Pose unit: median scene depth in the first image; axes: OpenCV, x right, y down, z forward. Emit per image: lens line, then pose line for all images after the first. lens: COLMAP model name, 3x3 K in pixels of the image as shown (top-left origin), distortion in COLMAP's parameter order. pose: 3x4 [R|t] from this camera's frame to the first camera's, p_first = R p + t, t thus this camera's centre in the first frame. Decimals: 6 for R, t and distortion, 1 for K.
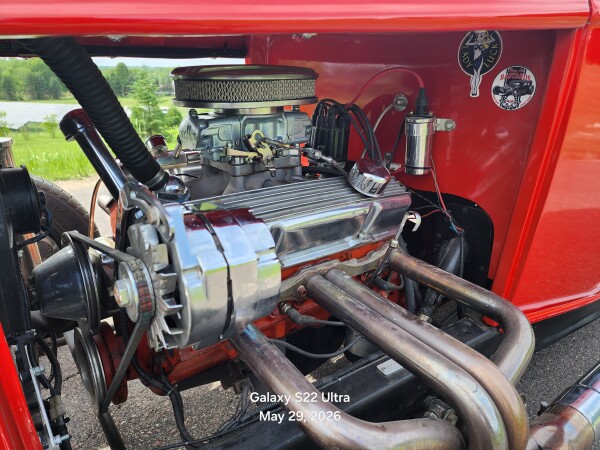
lens RADIAL K [[404.7, 0, 300.0], [0, 404.7, 225.0], [0, 0, 1]] dist [0.002119, -0.092124]
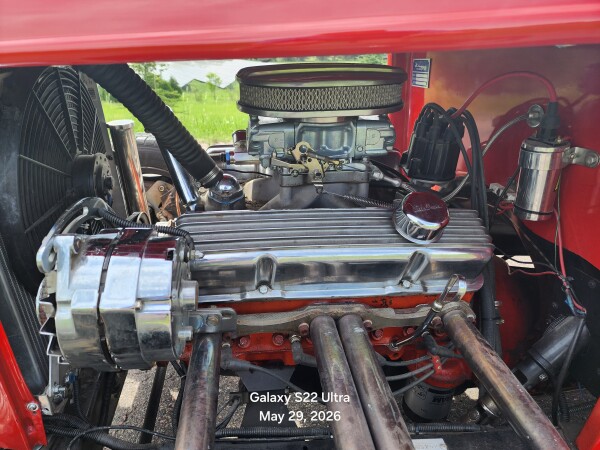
lens RADIAL K [[404.7, 0, 300.0], [0, 404.7, 225.0], [0, 0, 1]] dist [0.002119, -0.092124]
pose [[0.847462, 0.220990, -0.482671, 0.346830], [-0.179363, 0.974960, 0.131463, -0.162287], [0.499637, -0.024837, 0.865879, 0.199454]]
